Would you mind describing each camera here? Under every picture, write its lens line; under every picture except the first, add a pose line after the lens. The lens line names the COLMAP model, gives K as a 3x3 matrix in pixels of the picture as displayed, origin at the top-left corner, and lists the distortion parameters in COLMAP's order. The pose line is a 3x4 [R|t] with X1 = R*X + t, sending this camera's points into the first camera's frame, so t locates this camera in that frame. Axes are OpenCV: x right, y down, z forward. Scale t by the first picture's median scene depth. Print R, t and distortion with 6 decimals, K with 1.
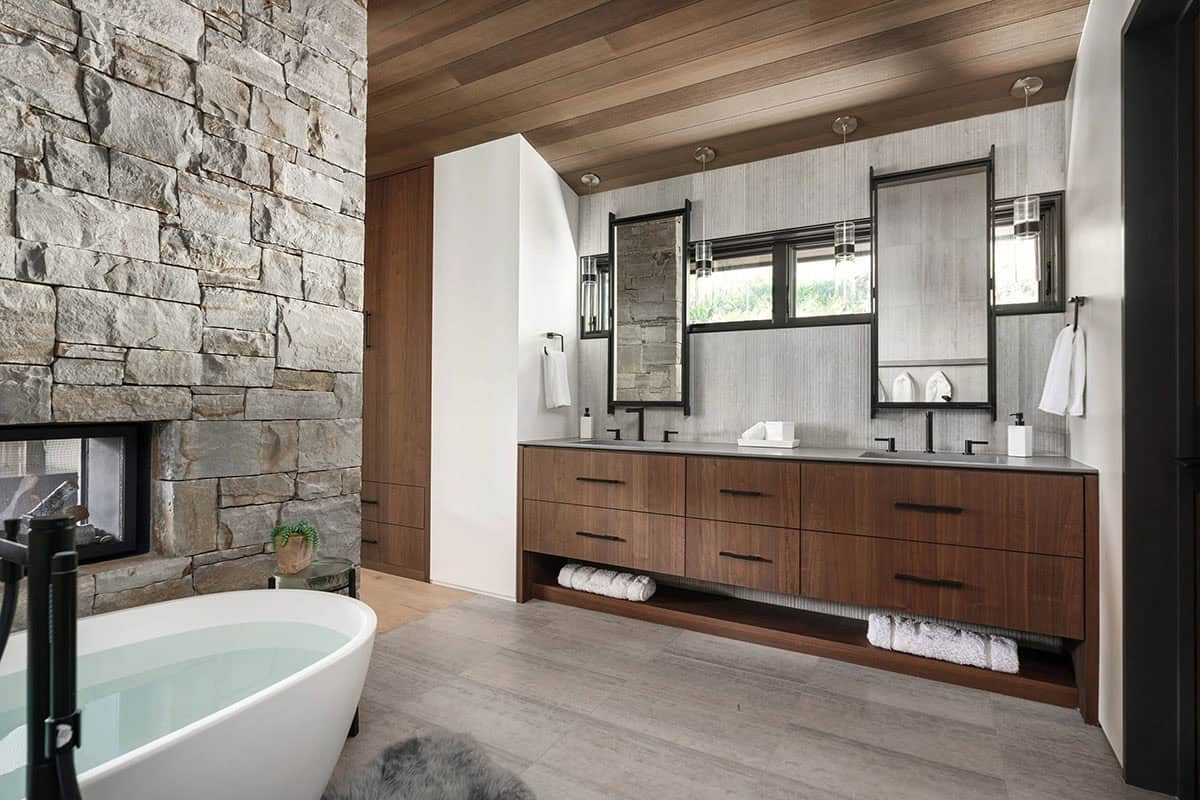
lens RADIAL K [[596.0, 0, 600.0], [0, 596.0, 400.0], [0, 0, 1]] dist [-0.001659, -0.000276]
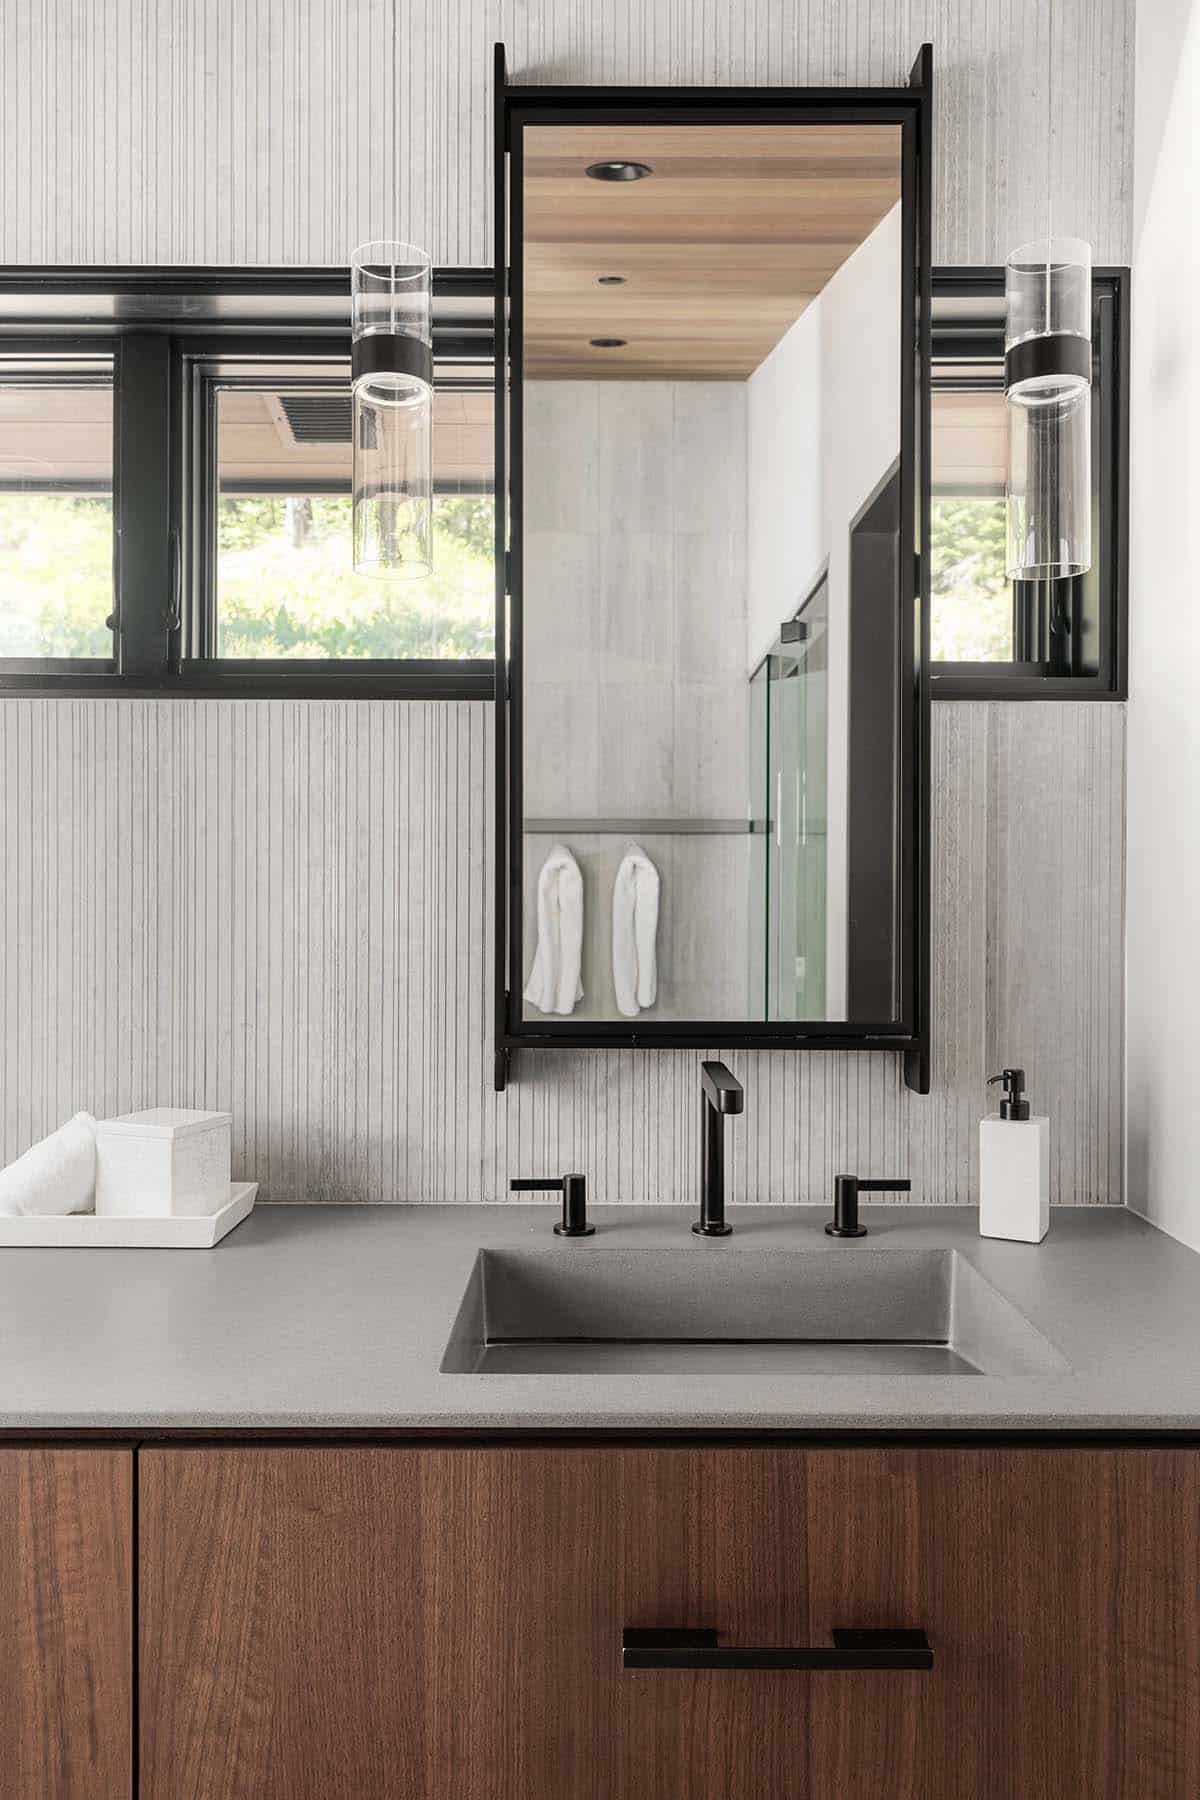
lens RADIAL K [[1164.3, 0, 600.0], [0, 1164.3, 900.0], [0, 0, 1]] dist [-0.080665, 0.075563]
pose [[0.864054, -0.011576, 0.503265, 0.257318], [-0.001226, 0.999684, 0.025100, -0.059218], [-0.503397, -0.022305, 0.863767, 0.579201]]
